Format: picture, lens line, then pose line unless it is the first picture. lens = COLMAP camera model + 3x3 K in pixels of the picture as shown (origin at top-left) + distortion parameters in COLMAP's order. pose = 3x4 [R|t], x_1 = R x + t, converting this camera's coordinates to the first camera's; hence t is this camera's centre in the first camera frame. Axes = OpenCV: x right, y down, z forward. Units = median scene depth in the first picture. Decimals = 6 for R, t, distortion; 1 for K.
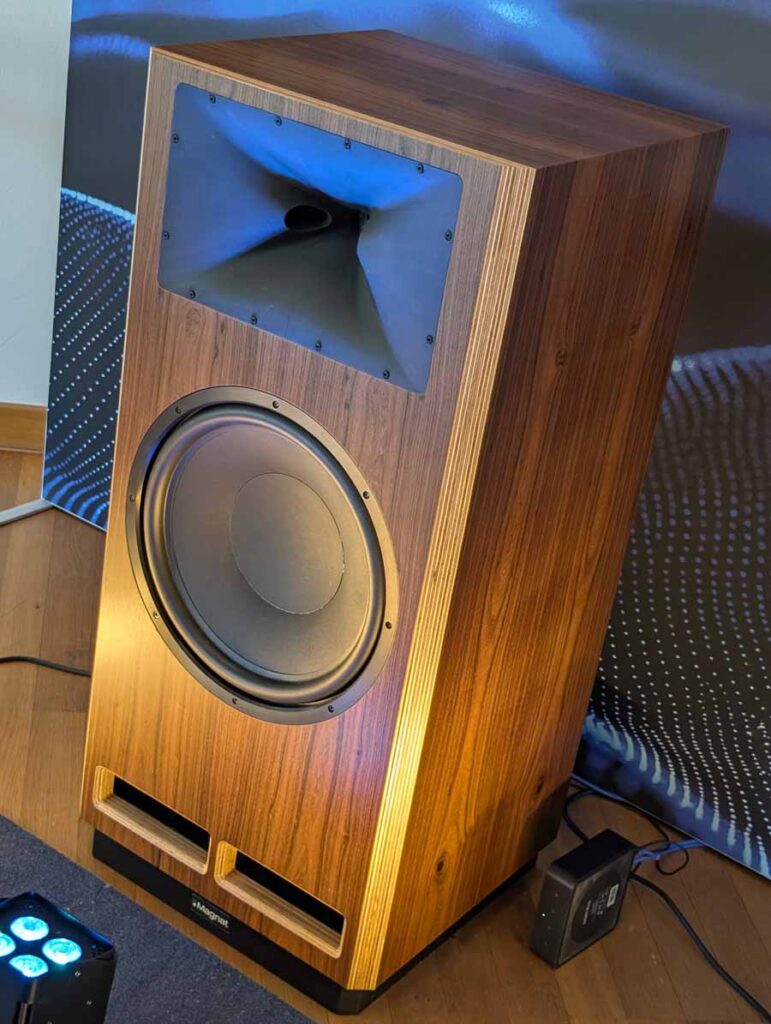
lens RADIAL K [[1650.4, 0, 385.5], [0, 1650.4, 512.0], [0, 0, 1]] dist [0.060860, 0.050324]
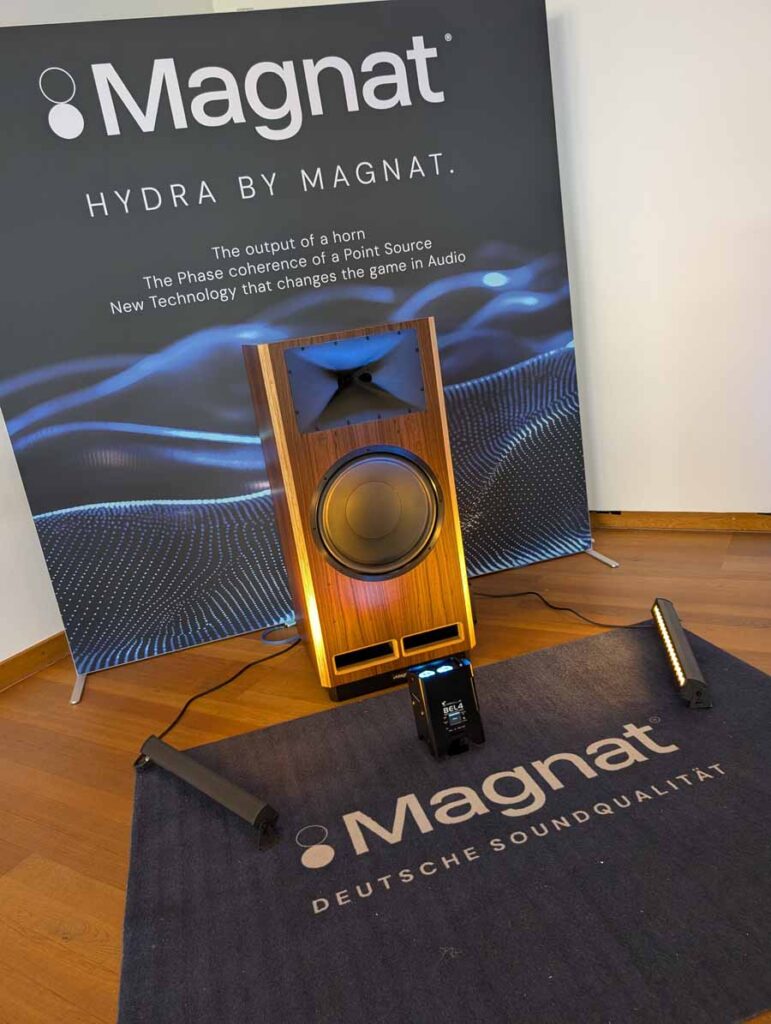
lens RADIAL K [[751.9, 0, 385.5], [0, 751.9, 512.0], [0, 0, 1]] dist [0.009504, 0.001853]
pose [[0.588349, -0.448472, 0.672843, -0.747678], [0.553387, 0.830032, 0.069349, -0.042776], [-0.589583, 0.331542, 0.736527, 0.130861]]
